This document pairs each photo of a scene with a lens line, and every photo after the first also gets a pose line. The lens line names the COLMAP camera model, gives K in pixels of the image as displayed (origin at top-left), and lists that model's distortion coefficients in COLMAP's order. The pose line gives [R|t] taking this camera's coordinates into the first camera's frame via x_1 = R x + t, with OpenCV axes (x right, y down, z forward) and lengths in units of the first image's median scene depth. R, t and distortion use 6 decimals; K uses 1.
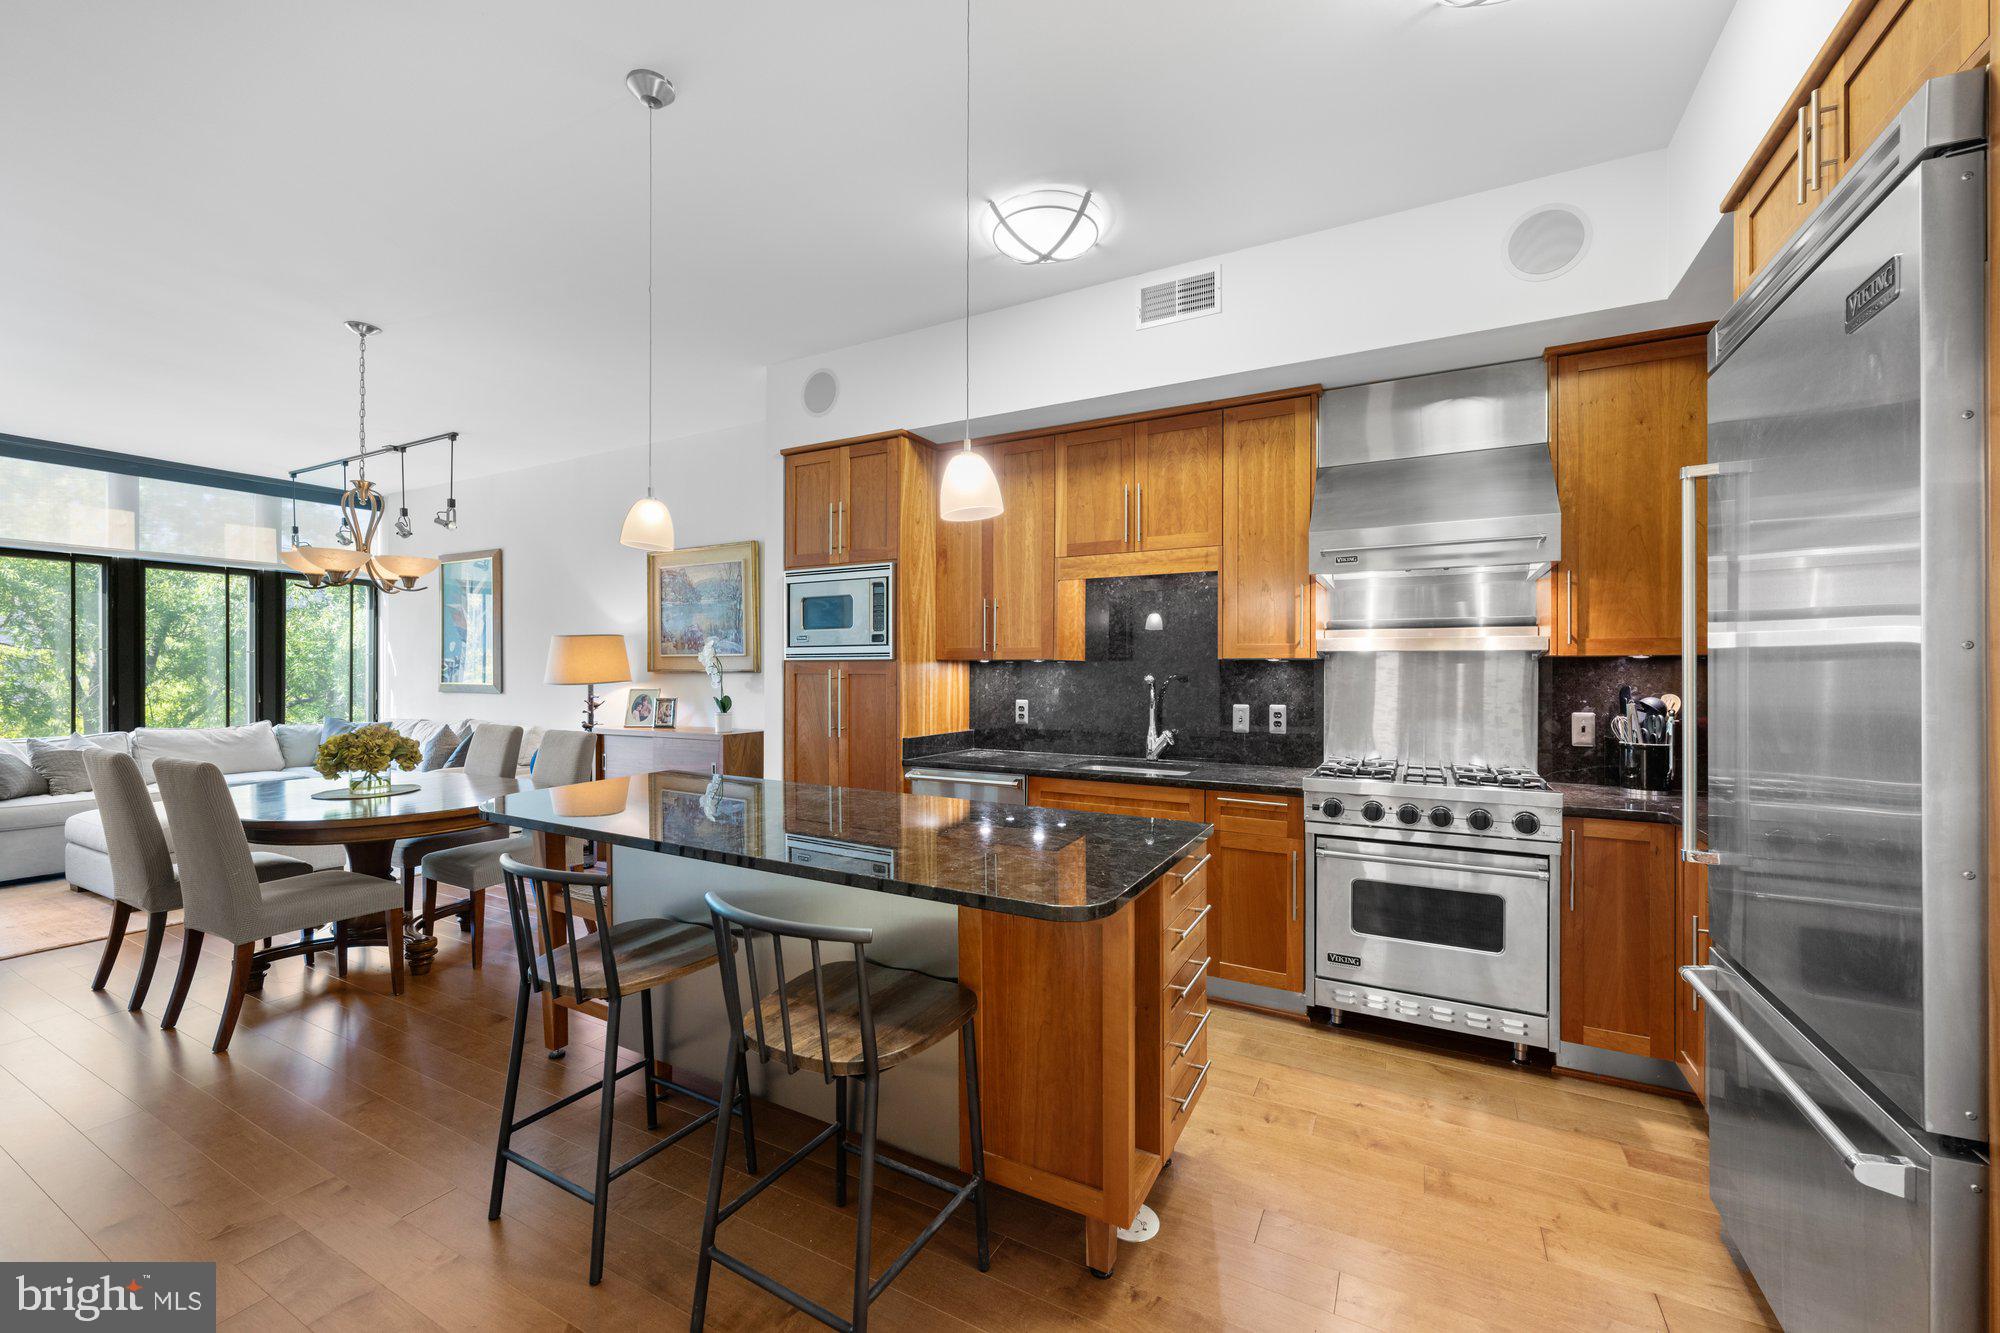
lens RADIAL K [[793.9, 0, 995.0], [0, 793.9, 676.0], [0, 0, 1]] dist [0.004090, 0.000120]
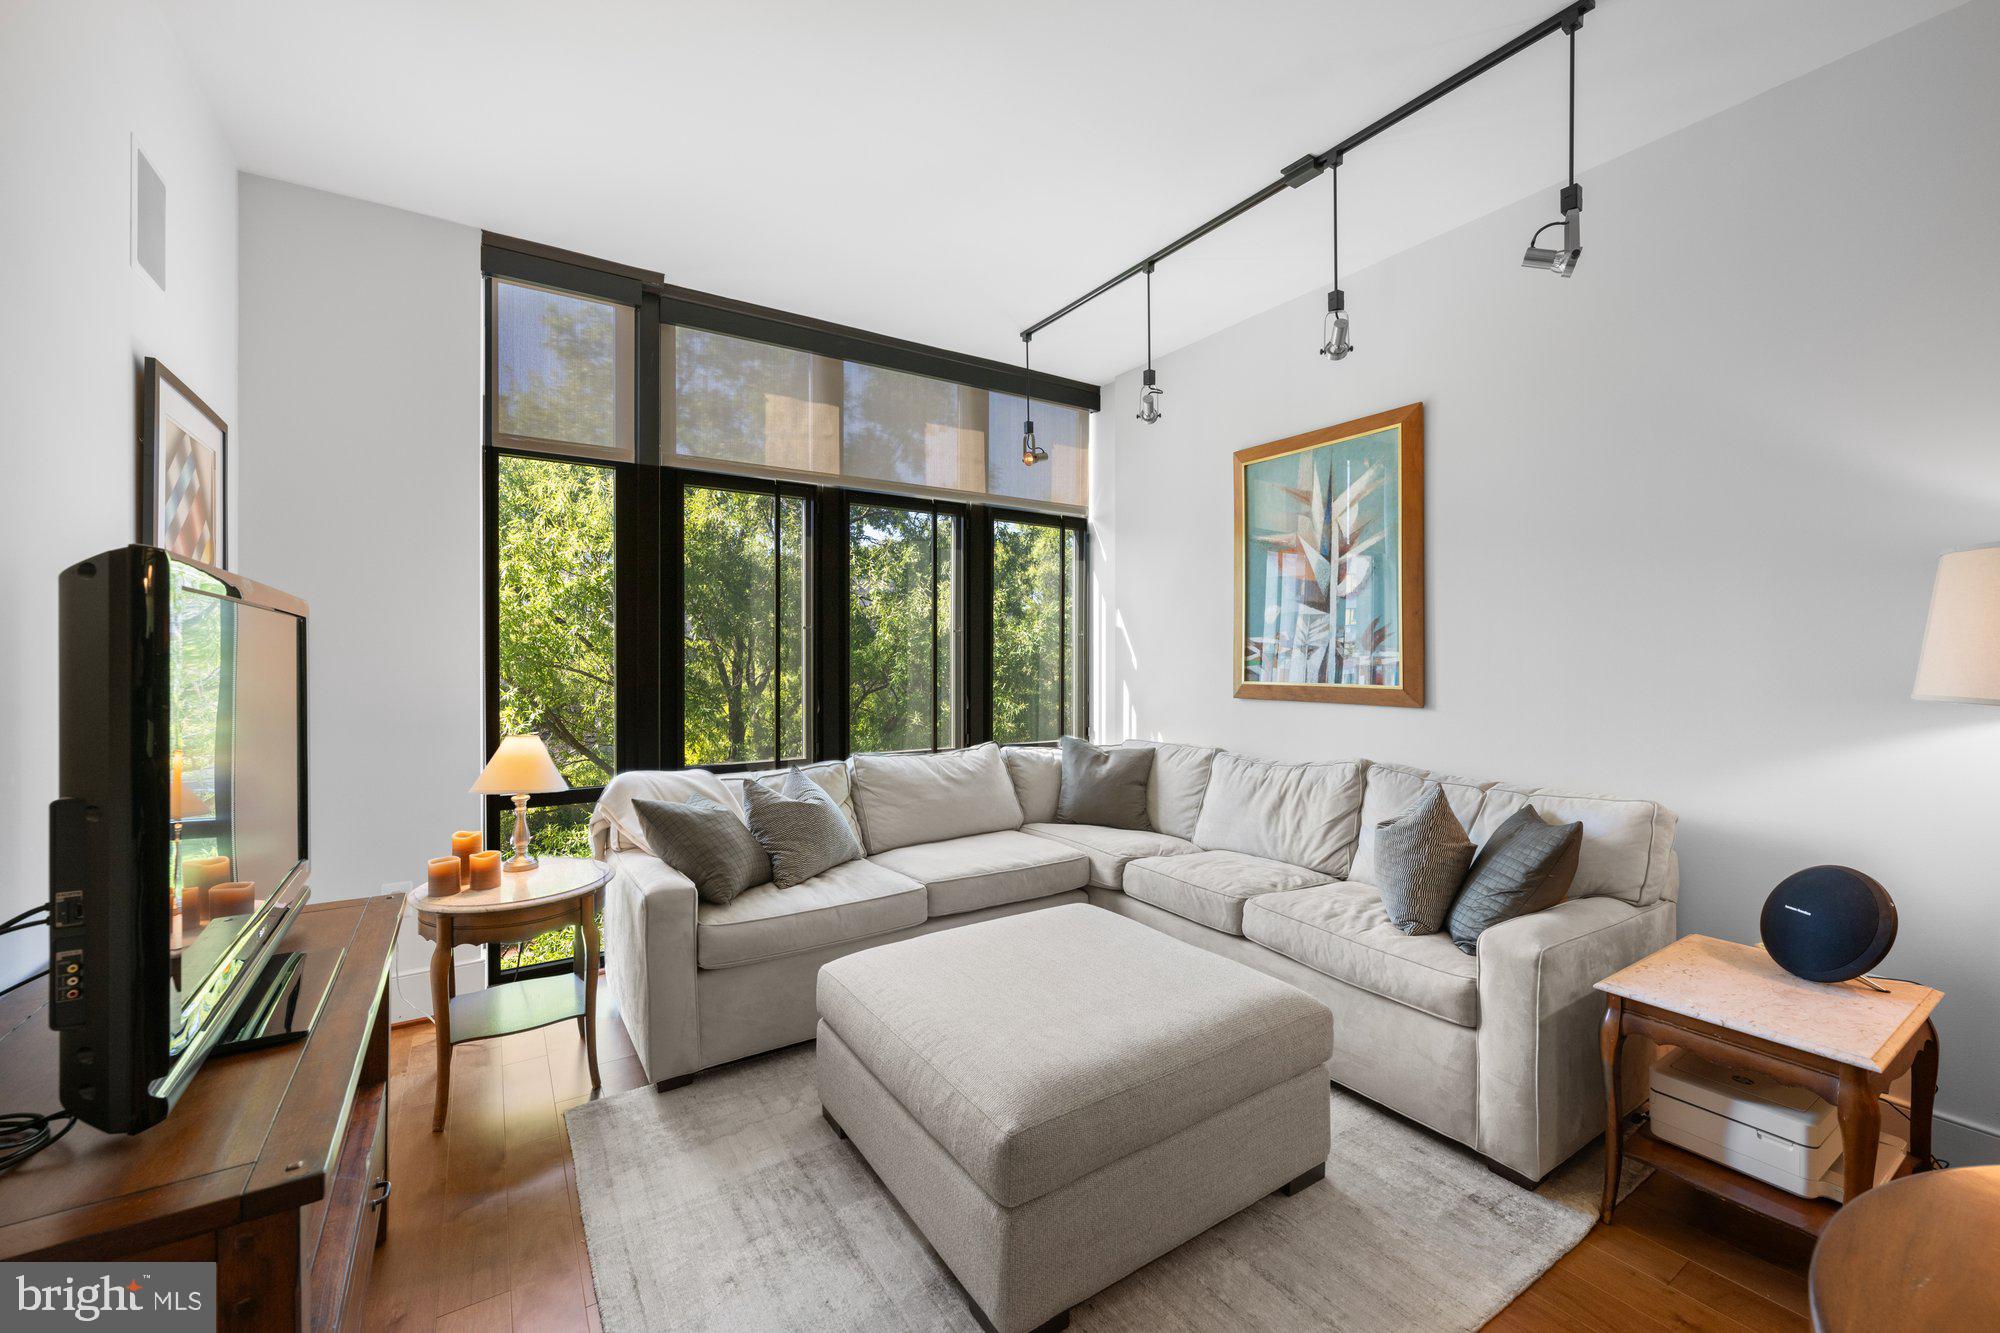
lens RADIAL K [[793.9, 0, 995.0], [0, 793.9, 664.0], [0, 0, 1]] dist [0.004090, 0.000120]
pose [[0.876070, 0.002599, -0.482177, -0.677007], [-0.000397, 0.999989, 0.004668, -0.007170], [0.482184, -0.003898, 0.876061, 0.509762]]
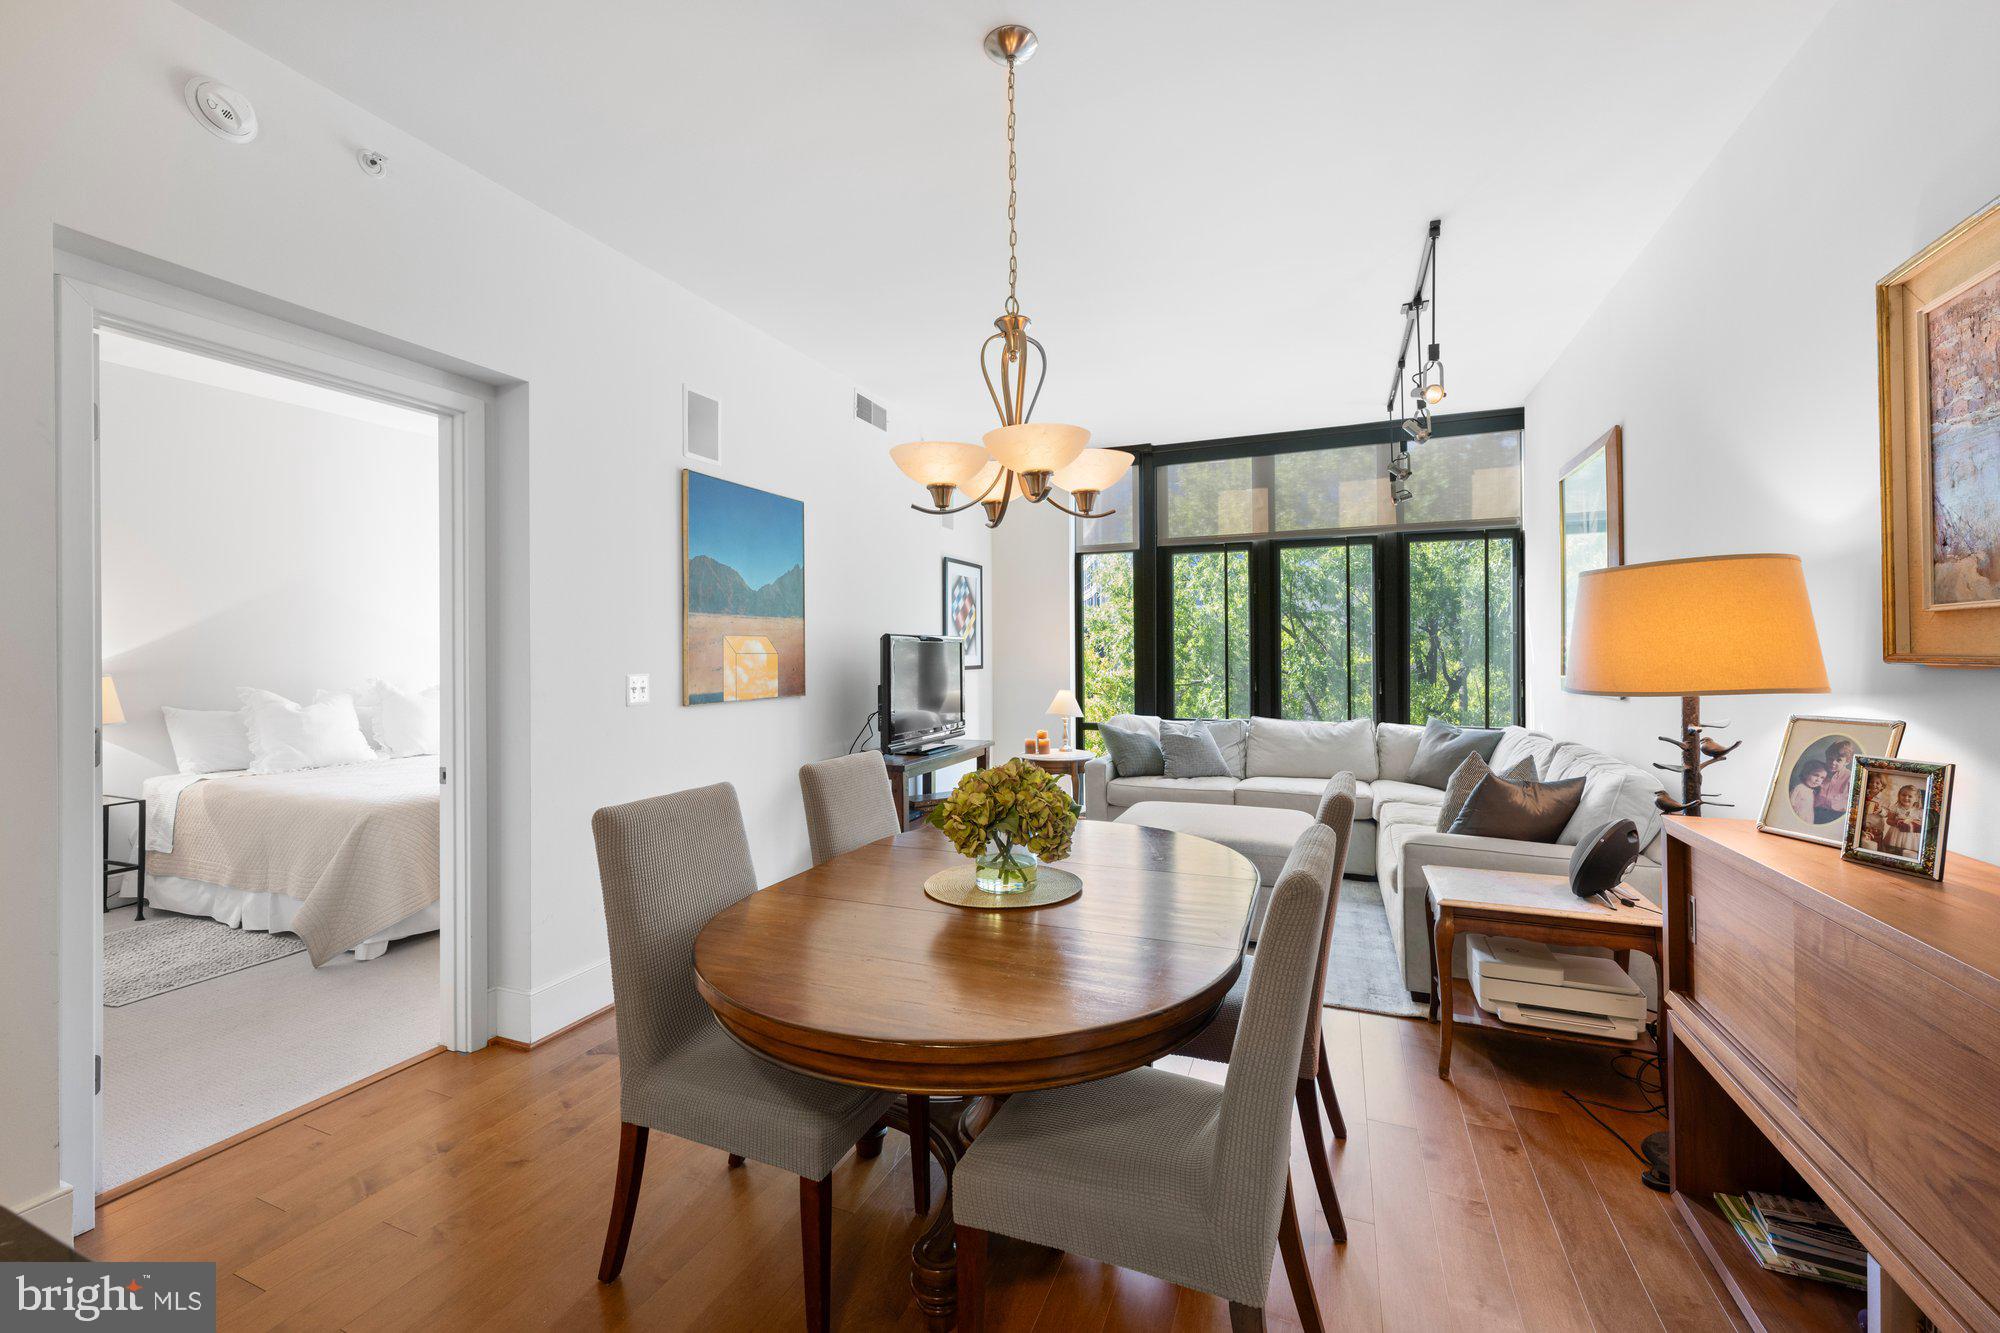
lens RADIAL K [[793.9, 0, 1011.7], [0, 793.9, 654.6], [0, 0, 1]] dist [0.004090, 0.000120]
pose [[0.101663, 0.000661, -0.994819, -0.155698], [-0.003022, 0.999995, 0.000356, -0.007974], [0.994814, 0.002970, 0.101665, 0.609458]]
